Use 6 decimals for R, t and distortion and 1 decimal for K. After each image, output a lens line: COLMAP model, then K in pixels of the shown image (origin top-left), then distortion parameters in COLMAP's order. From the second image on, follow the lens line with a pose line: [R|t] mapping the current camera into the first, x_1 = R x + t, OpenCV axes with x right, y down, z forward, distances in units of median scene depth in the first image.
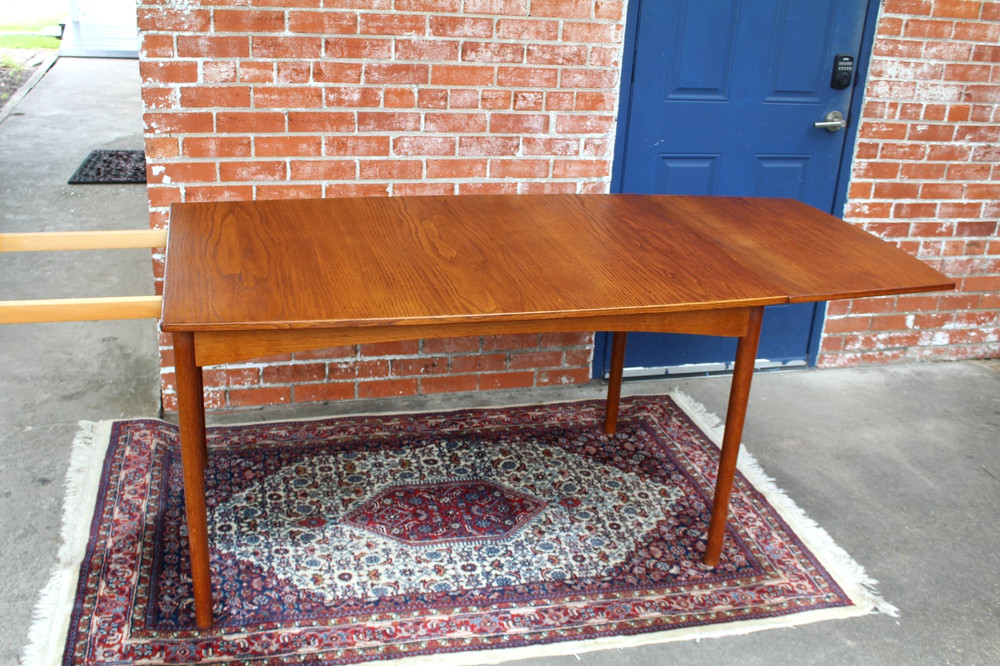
lens RADIAL K [[1033.8, 0, 492.9], [0, 1033.8, 341.6], [0, 0, 1]] dist [-0.096245, 0.000000]
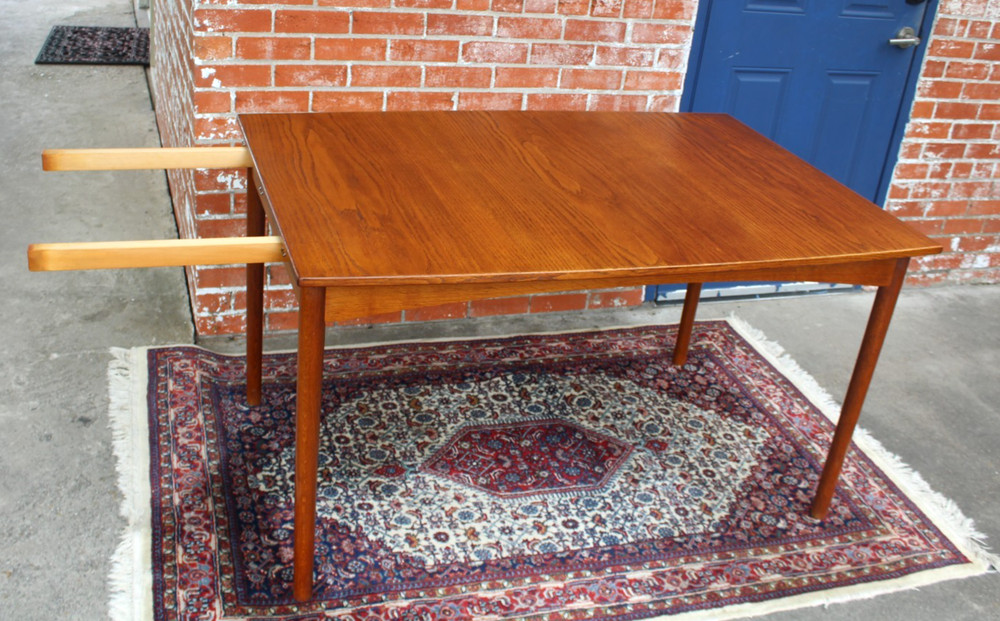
lens RADIAL K [[1038.8, 0, 460.3], [0, 1038.8, 263.3], [0, 0, 1]] dist [-0.107853, 0.000000]
pose [[0.998109, 0.018891, 0.058490, -0.158528], [-0.021606, 0.998701, 0.046148, -0.048063], [-0.057542, -0.047324, 0.997221, 0.082847]]
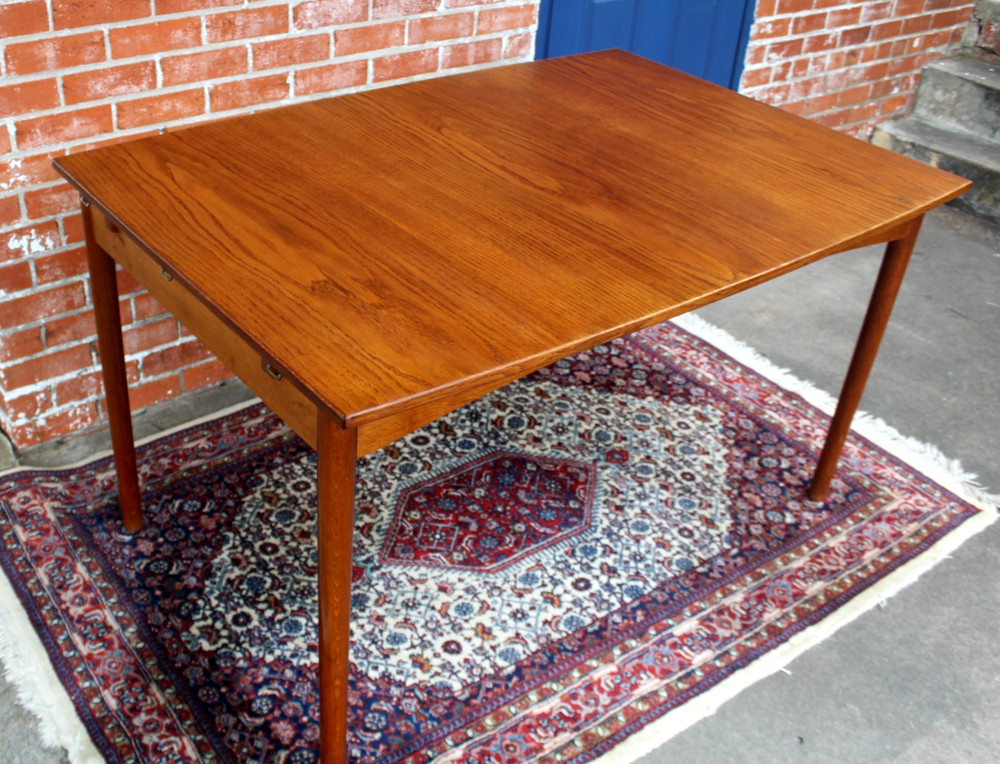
lens RADIAL K [[1078.3, 0, 392.6], [0, 1078.3, 369.2], [0, 0, 1]] dist [-0.109439, 0.000000]
pose [[0.935431, -0.205578, 0.287589, -0.308914], [0.146186, 0.965658, 0.214788, -0.111980], [-0.321868, -0.158878, 0.933359, 0.286526]]
